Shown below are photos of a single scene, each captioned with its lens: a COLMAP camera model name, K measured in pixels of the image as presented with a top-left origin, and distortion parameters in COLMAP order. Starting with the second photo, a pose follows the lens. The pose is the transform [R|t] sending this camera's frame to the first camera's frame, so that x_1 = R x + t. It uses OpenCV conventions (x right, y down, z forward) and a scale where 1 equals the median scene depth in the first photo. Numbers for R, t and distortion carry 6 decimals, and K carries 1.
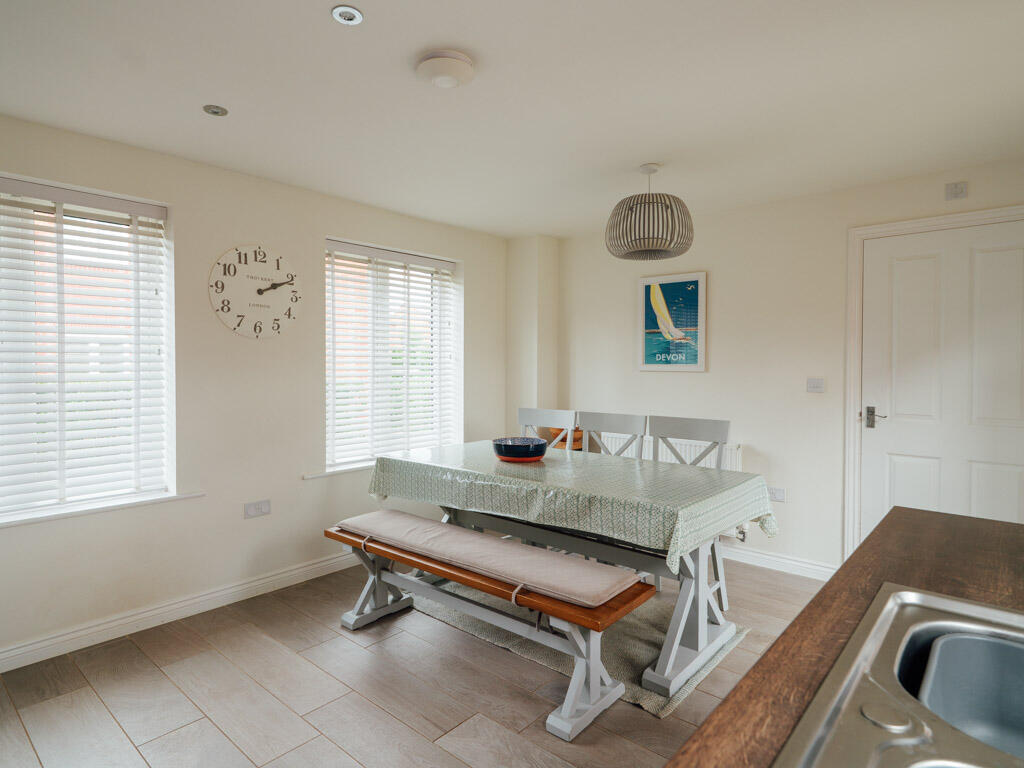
lens RADIAL K [[559.8, 0, 514.5], [0, 559.8, 378.2], [0, 0, 1]] dist [0.002696, 0.000199]
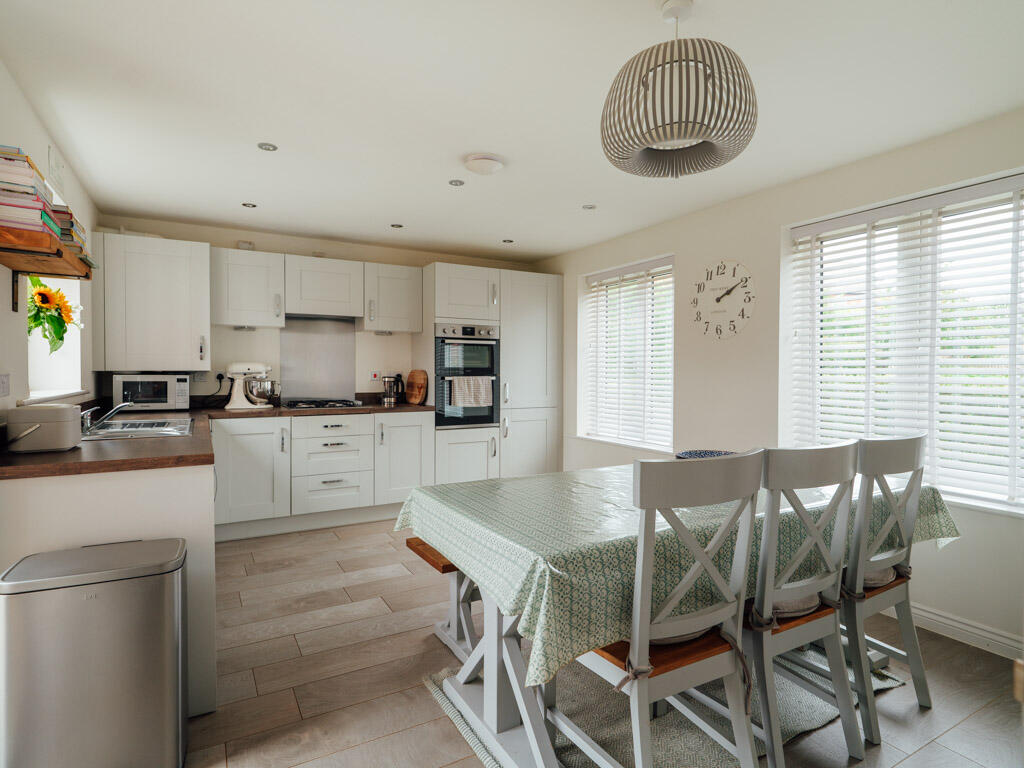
lens RADIAL K [[559.8, 0, 514.5], [0, 559.8, 378.2], [0, 0, 1]] dist [0.002696, 0.000199]
pose [[-0.331748, 0.000636, -0.943368, 0.803206], [-0.032026, 0.999416, 0.011937, 0.010649], [0.942824, 0.034173, -0.331534, 0.989489]]
